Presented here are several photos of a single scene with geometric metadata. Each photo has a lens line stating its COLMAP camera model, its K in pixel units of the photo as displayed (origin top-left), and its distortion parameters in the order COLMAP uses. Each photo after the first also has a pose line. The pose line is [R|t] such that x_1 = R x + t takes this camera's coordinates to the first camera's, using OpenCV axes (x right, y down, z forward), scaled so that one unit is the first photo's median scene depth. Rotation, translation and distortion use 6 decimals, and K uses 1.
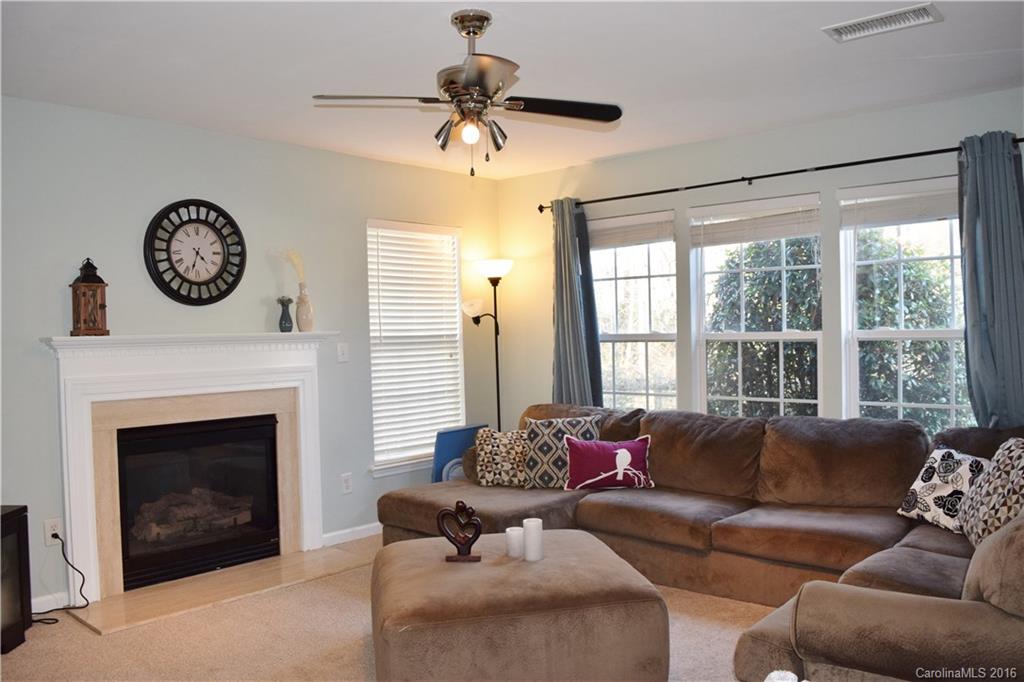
lens RADIAL K [[812.4, 0, 505.4], [0, 812.4, 344.3], [0, 0, 1]] dist [-0.087956, -0.002397]
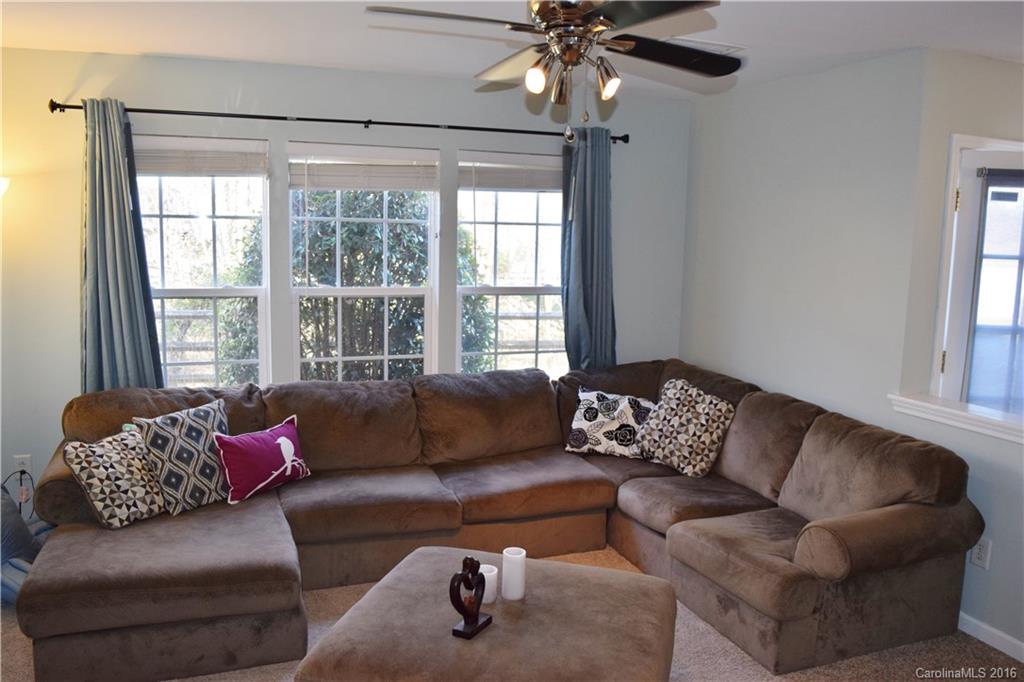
lens RADIAL K [[812.4, 0, 507.7], [0, 812.4, 340.3], [0, 0, 1]] dist [-0.087956, -0.002397]
pose [[0.449777, -0.090267, 0.888568, -0.471073], [-0.017679, 0.993785, 0.109905, -0.062819], [-0.892966, -0.065142, 0.445386, 0.437754]]
